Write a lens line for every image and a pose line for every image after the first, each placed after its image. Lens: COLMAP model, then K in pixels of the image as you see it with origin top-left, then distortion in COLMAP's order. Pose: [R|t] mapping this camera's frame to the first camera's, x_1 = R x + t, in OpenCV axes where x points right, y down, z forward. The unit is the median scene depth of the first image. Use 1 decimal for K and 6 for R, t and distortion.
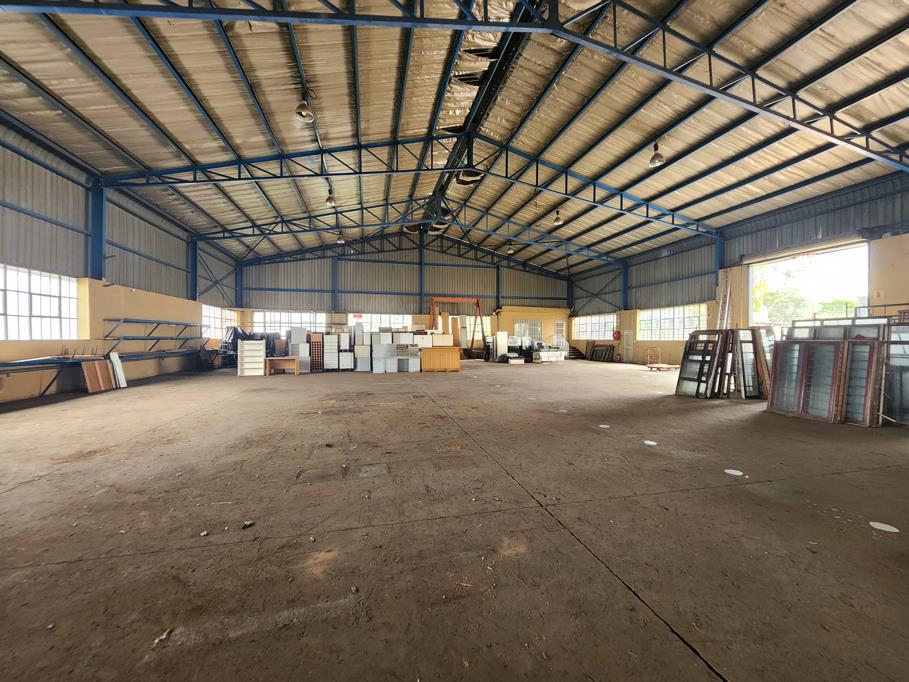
lens RADIAL K [[371.9, 0, 458.8], [0, 371.9, 339.4], [0, 0, 1]] dist [0.009168, -0.003998]
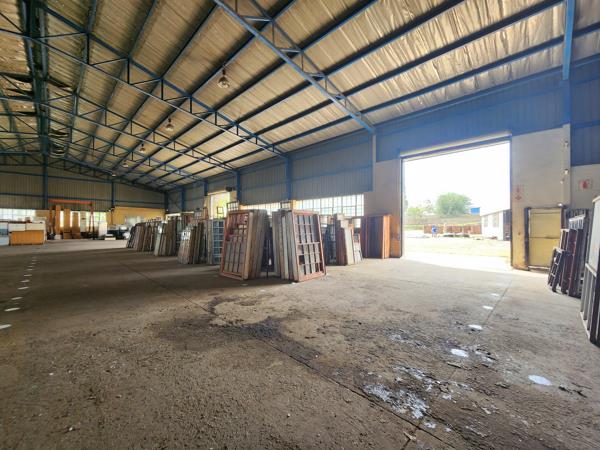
lens RADIAL K [[245.4, 0, 302.8], [0, 245.4, 224.0], [0, 0, 1]] dist [0.009168, -0.003998]
pose [[0.850638, 0.003549, 0.525740, 0.275522], [0.002621, 0.999936, -0.010991, 0.003553], [-0.525745, 0.010727, 0.850575, -0.411037]]
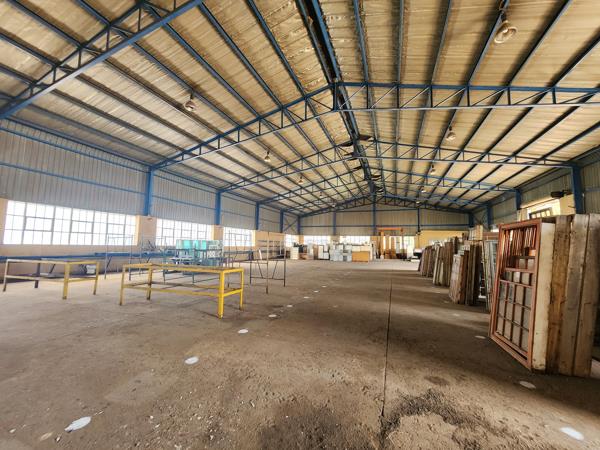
lens RADIAL K [[245.4, 0, 302.8], [0, 245.4, 224.0], [0, 0, 1]] dist [0.009168, -0.003998]
pose [[0.832154, -0.039422, -0.553142, 0.329010], [-0.016654, 0.995243, -0.095986, 0.002594], [0.554294, 0.089087, 0.827539, -0.333148]]
